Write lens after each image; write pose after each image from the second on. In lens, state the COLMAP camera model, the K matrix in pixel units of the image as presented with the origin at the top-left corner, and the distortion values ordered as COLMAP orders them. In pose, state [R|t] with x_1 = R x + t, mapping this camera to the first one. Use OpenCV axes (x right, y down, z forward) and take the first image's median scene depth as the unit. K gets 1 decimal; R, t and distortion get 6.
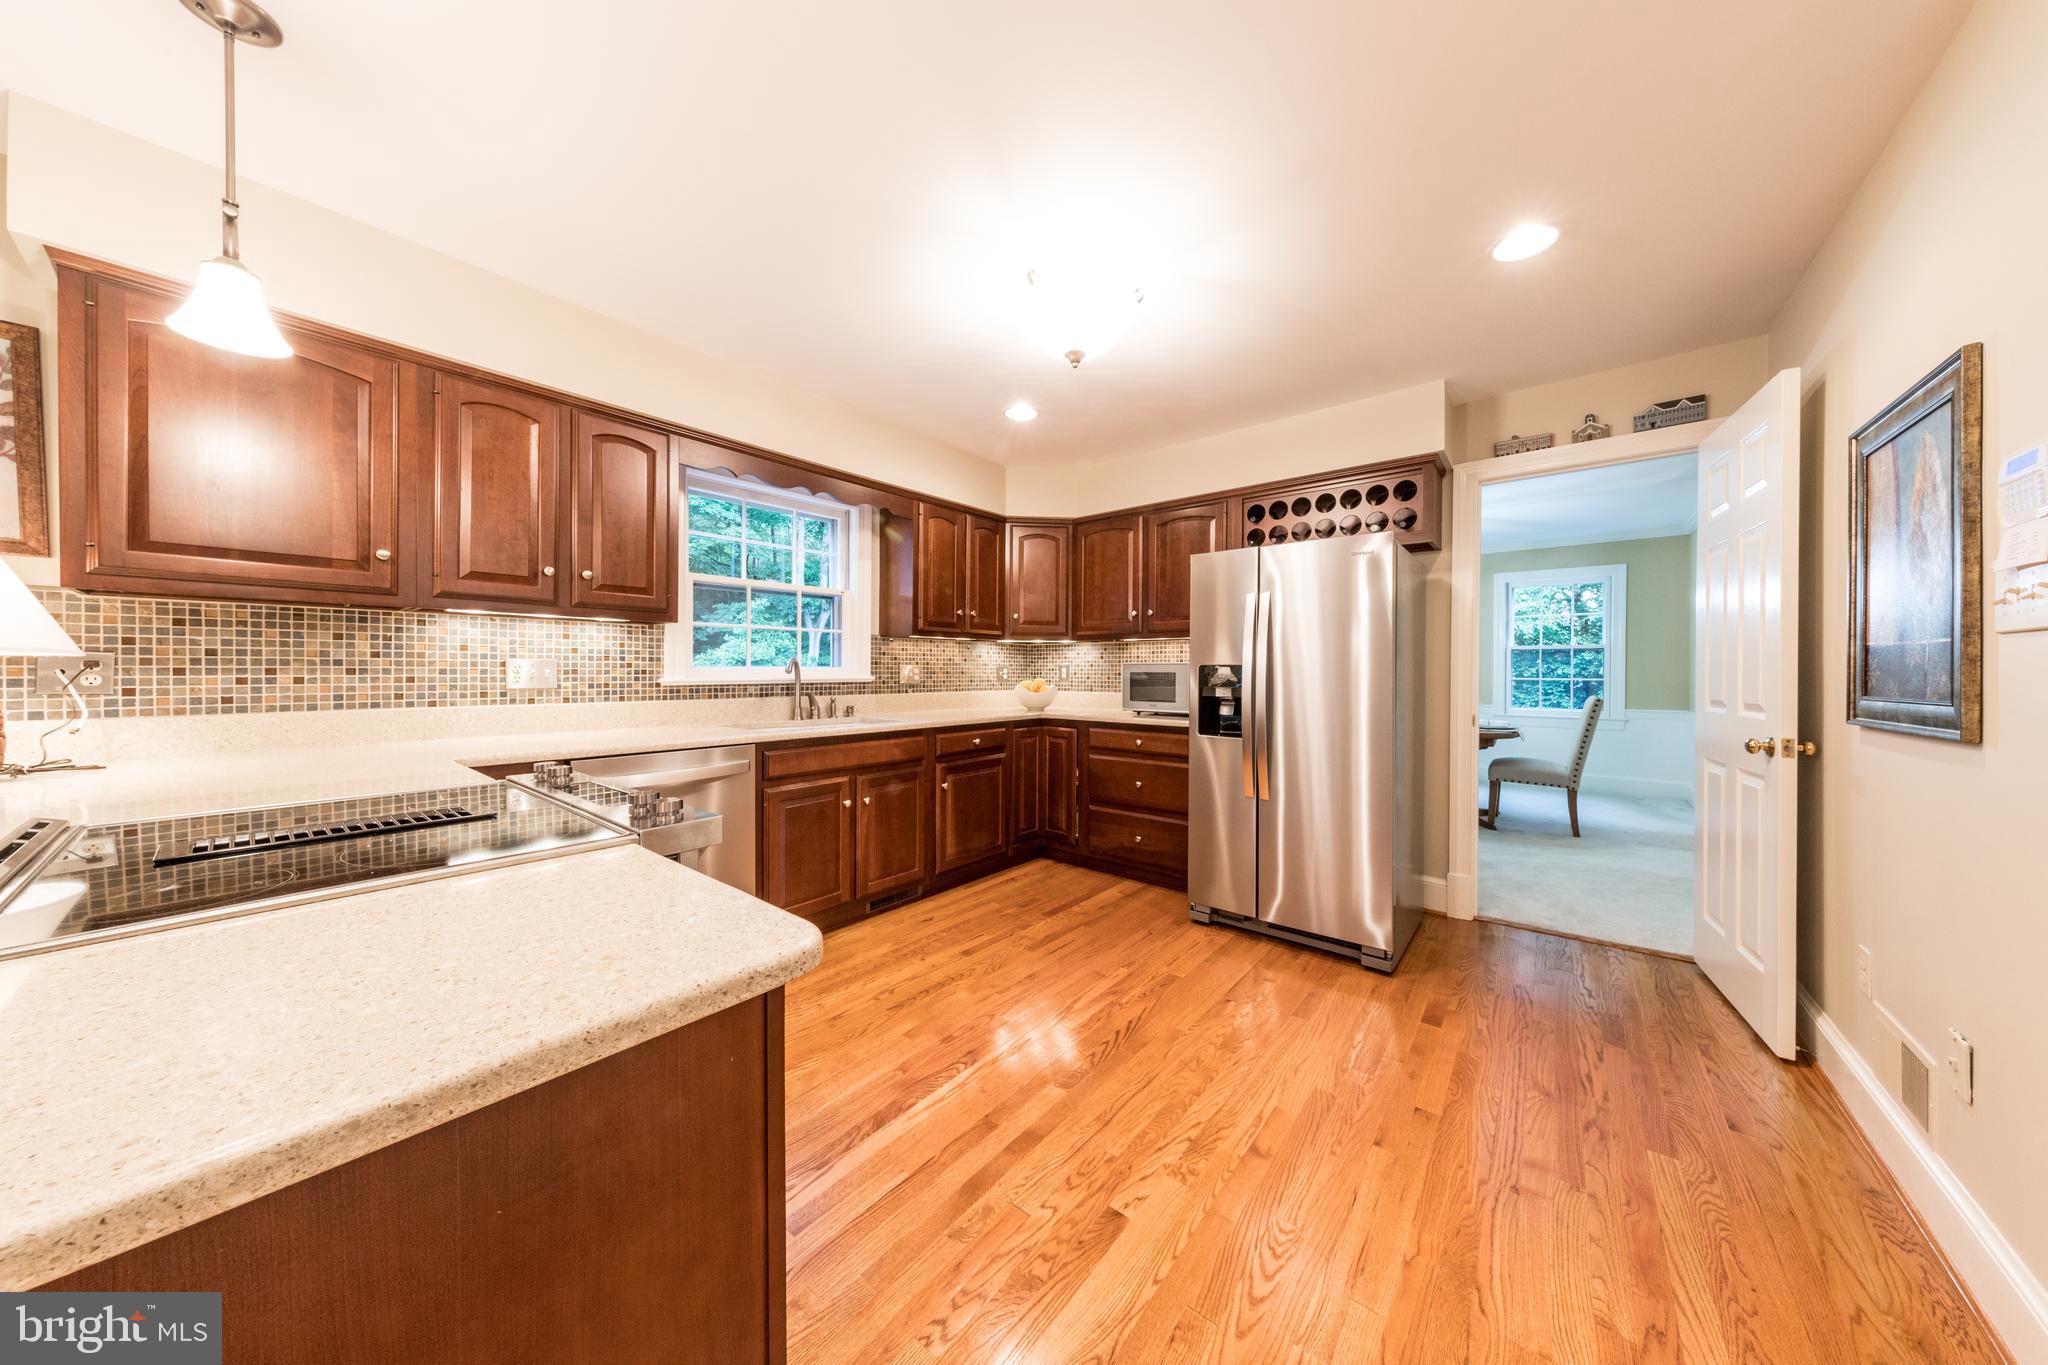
lens RADIAL K [[646.9, 0, 1022.2], [0, 646.9, 672.9], [0, 0, 1]] dist [0.001205, 0.000041]
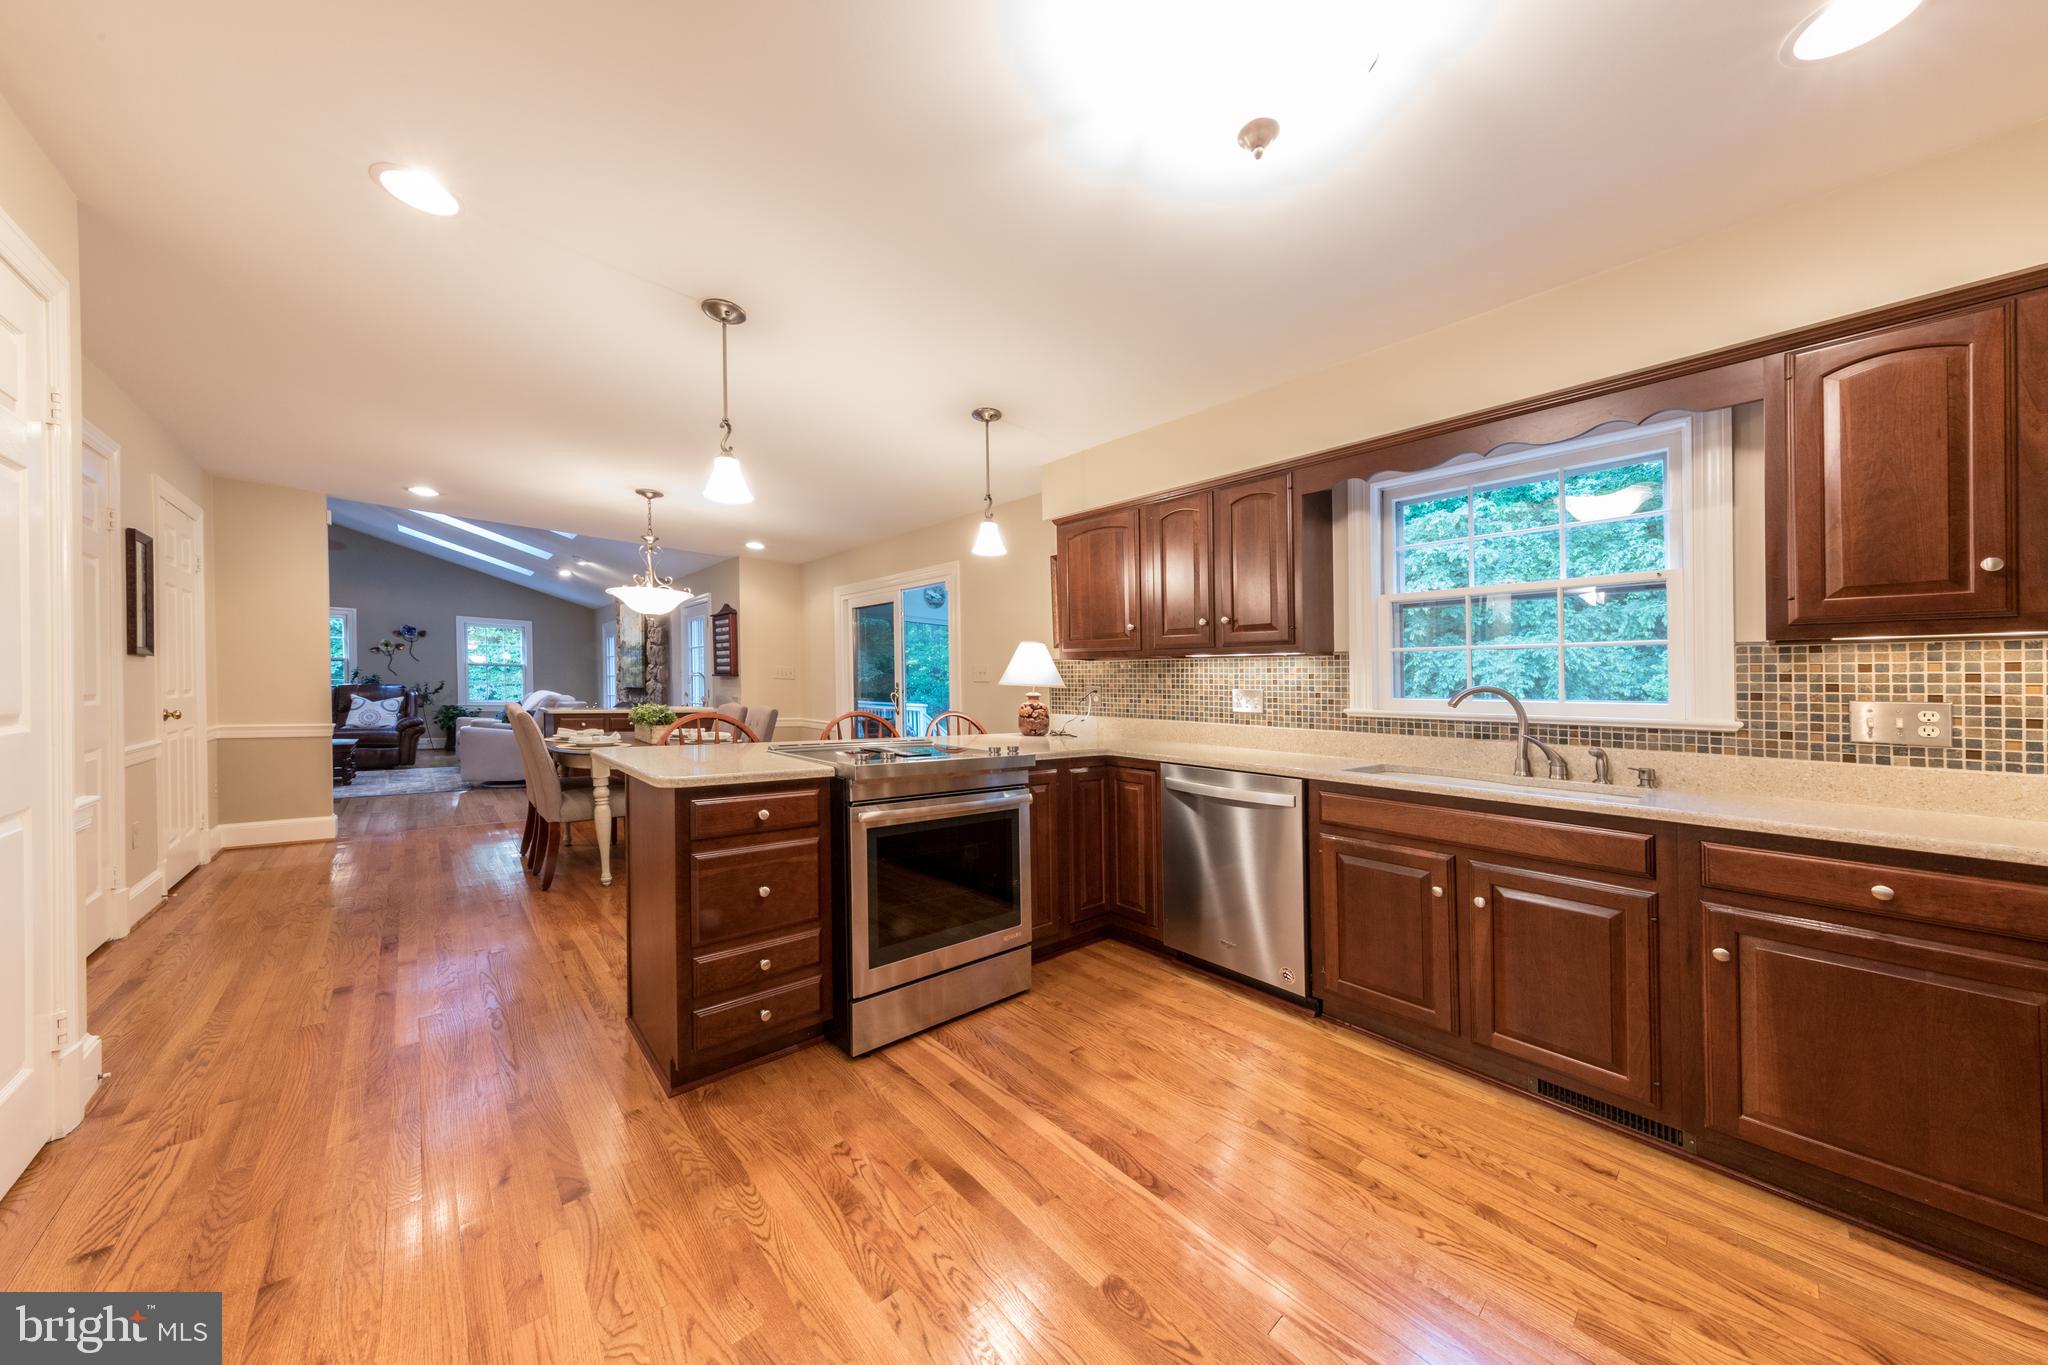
lens RADIAL K [[646.9, 0, 1009.7], [0, 646.9, 715.3], [0, 0, 1]] dist [0.001205, 0.000041]
pose [[-0.147483, 0.031912, -0.988550, 0.543388], [-0.027786, 0.998951, 0.036393, -0.003520], [0.988674, 0.032835, -0.146442, 0.700618]]
